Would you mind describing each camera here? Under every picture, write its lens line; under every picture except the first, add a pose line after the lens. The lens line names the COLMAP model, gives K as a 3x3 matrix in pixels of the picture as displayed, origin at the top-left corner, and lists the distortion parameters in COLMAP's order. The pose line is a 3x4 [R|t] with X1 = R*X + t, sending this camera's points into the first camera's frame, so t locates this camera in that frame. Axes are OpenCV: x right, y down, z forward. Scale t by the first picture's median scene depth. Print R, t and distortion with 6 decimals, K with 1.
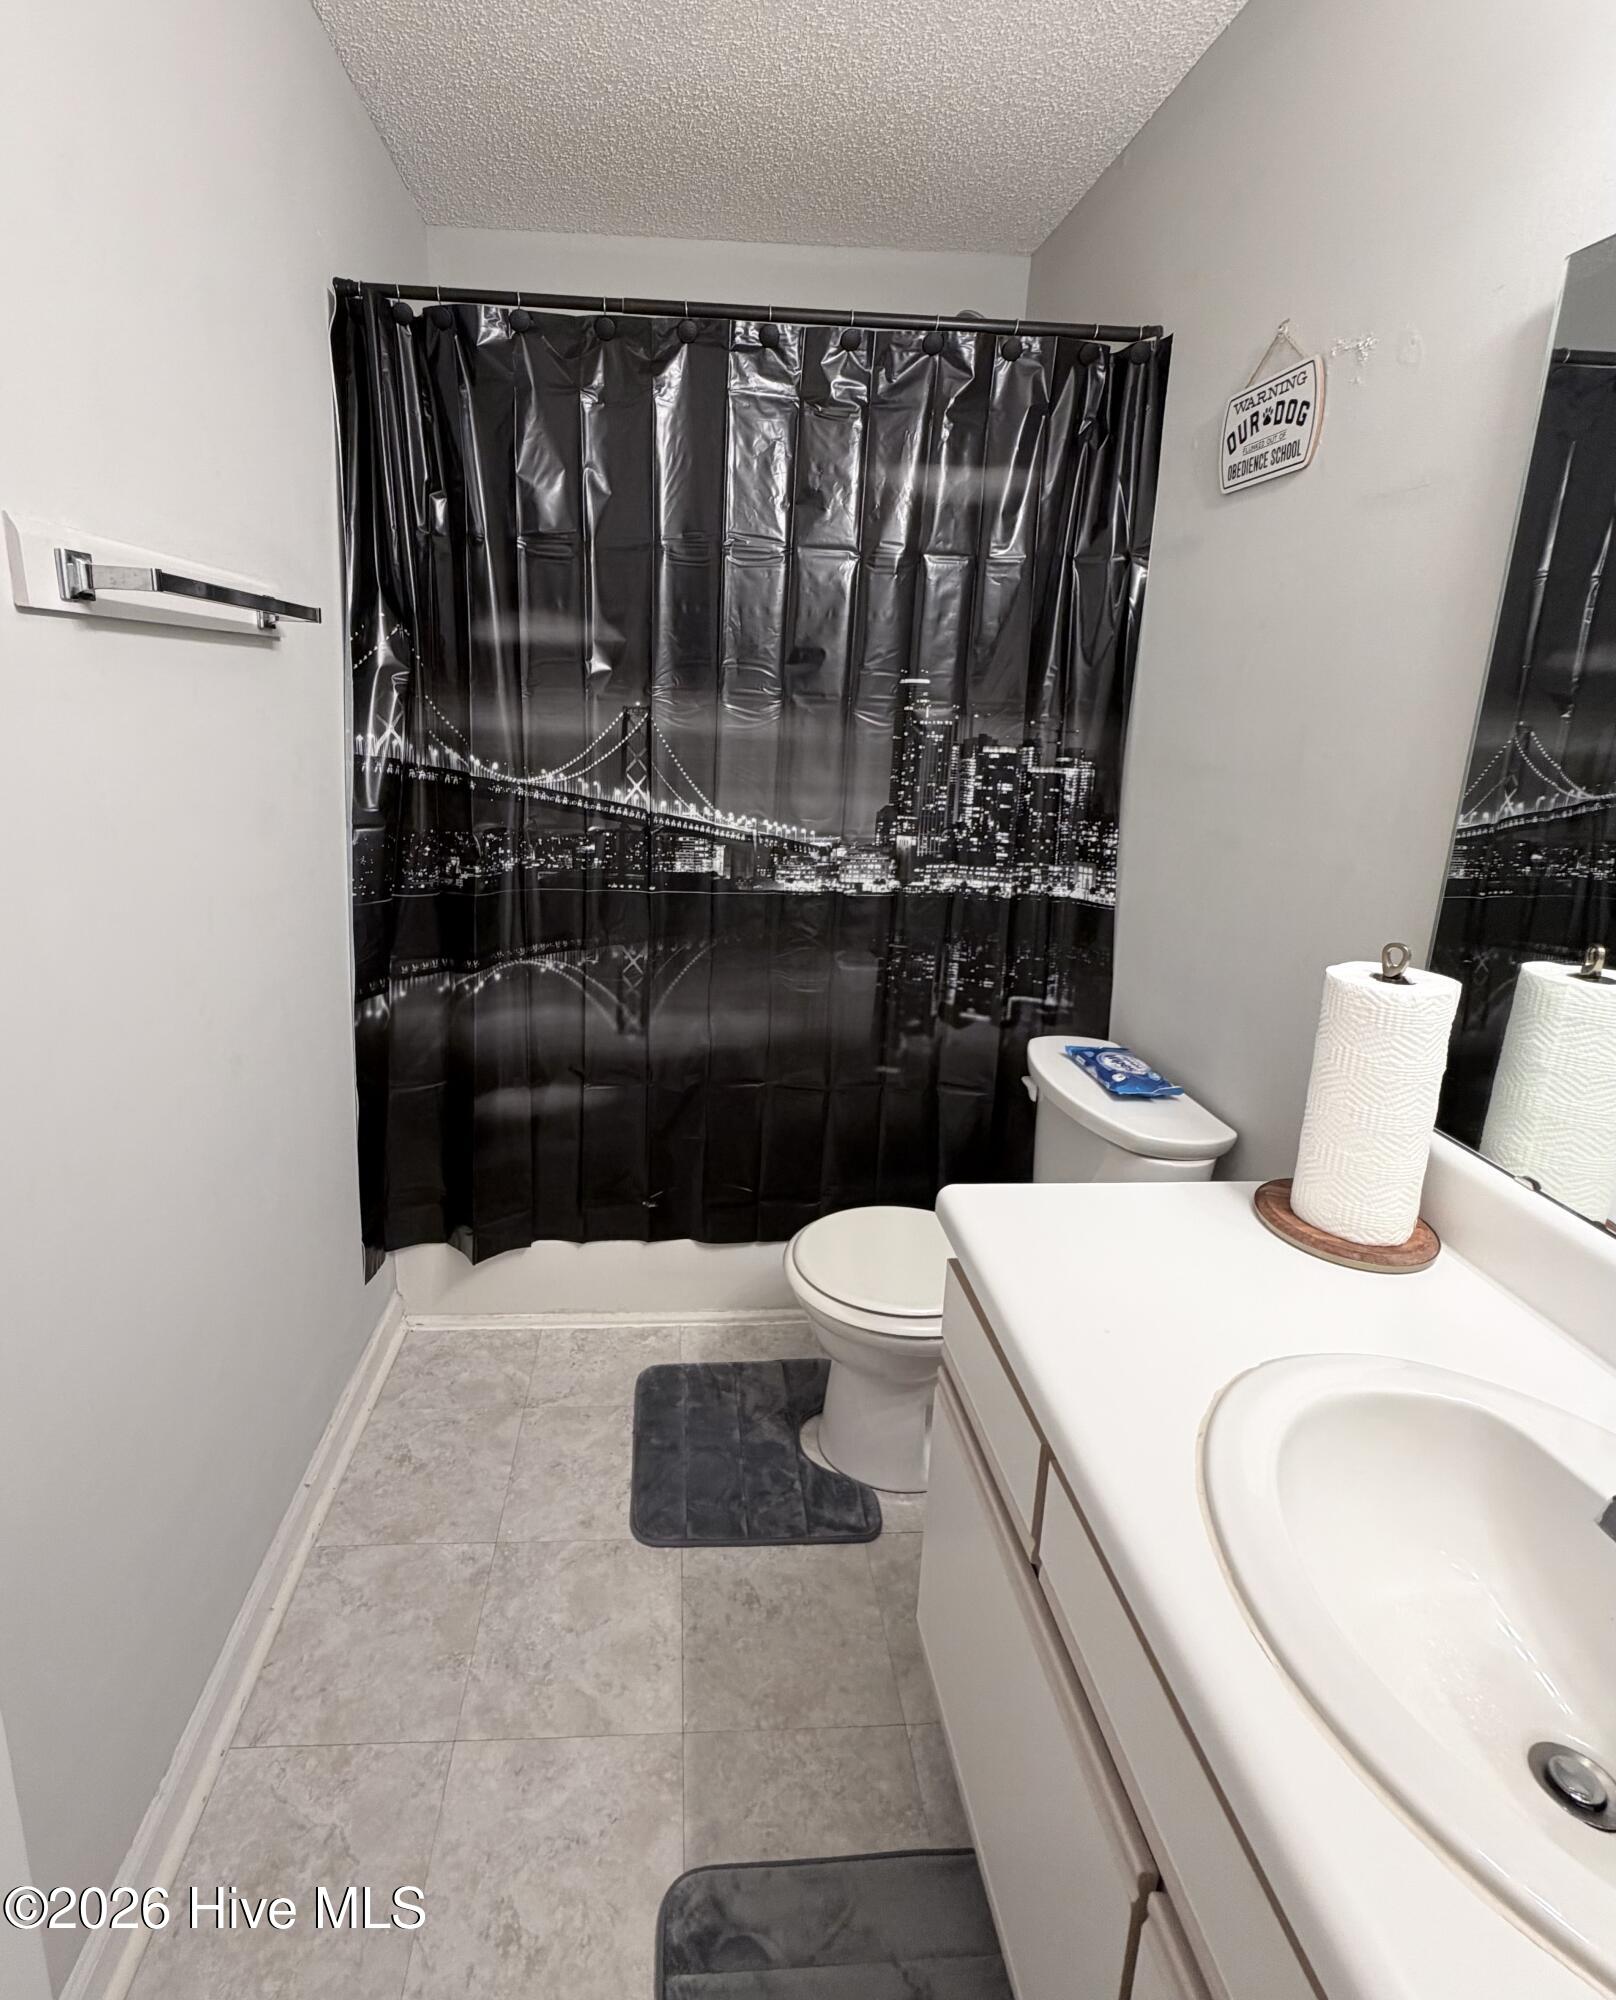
lens RADIAL K [[935.1, 0, 734.1], [0, 935.1, 902.3], [0, 0, 1]] dist [-0.003178, 0.000035]
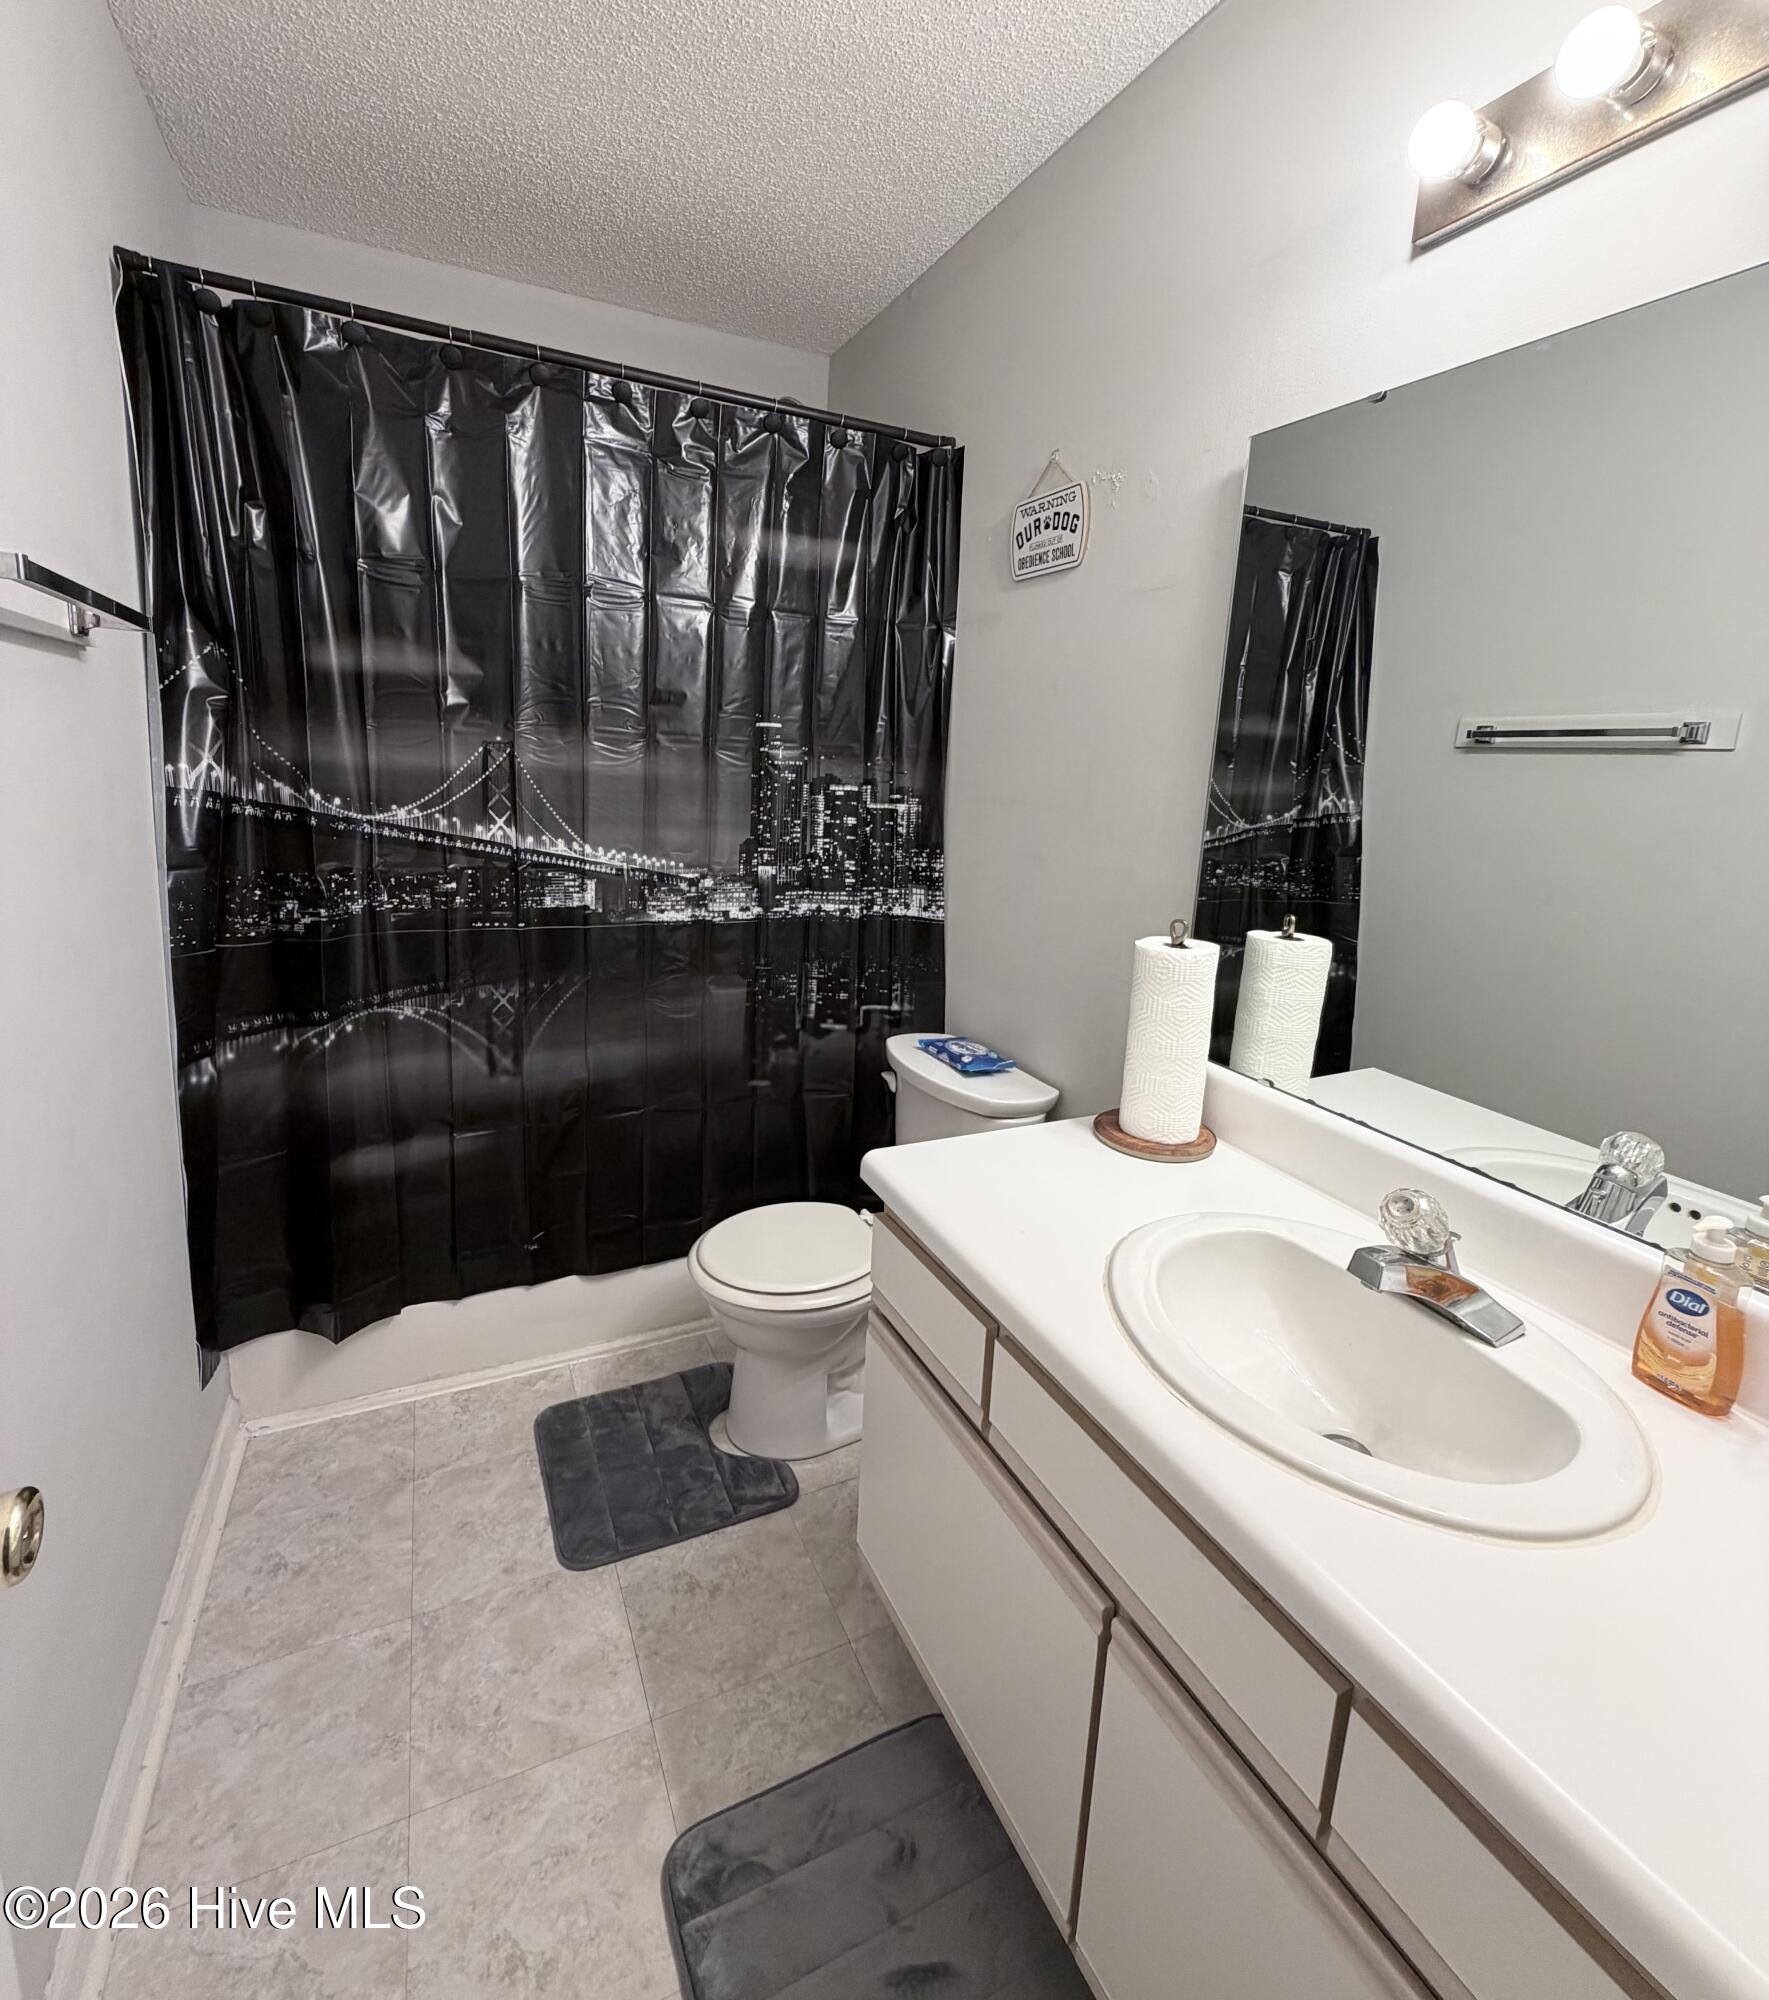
lens RADIAL K [[917.8, 0, 868.2], [0, 917.8, 938.8], [0, 0, 1]] dist [-0.004391, -0.000256]
pose [[0.927686, -0.053080, 0.369569, -0.114463], [0.059242, 0.998229, -0.005334, 0.028767], [-0.368631, 0.026842, 0.929188, -0.042192]]
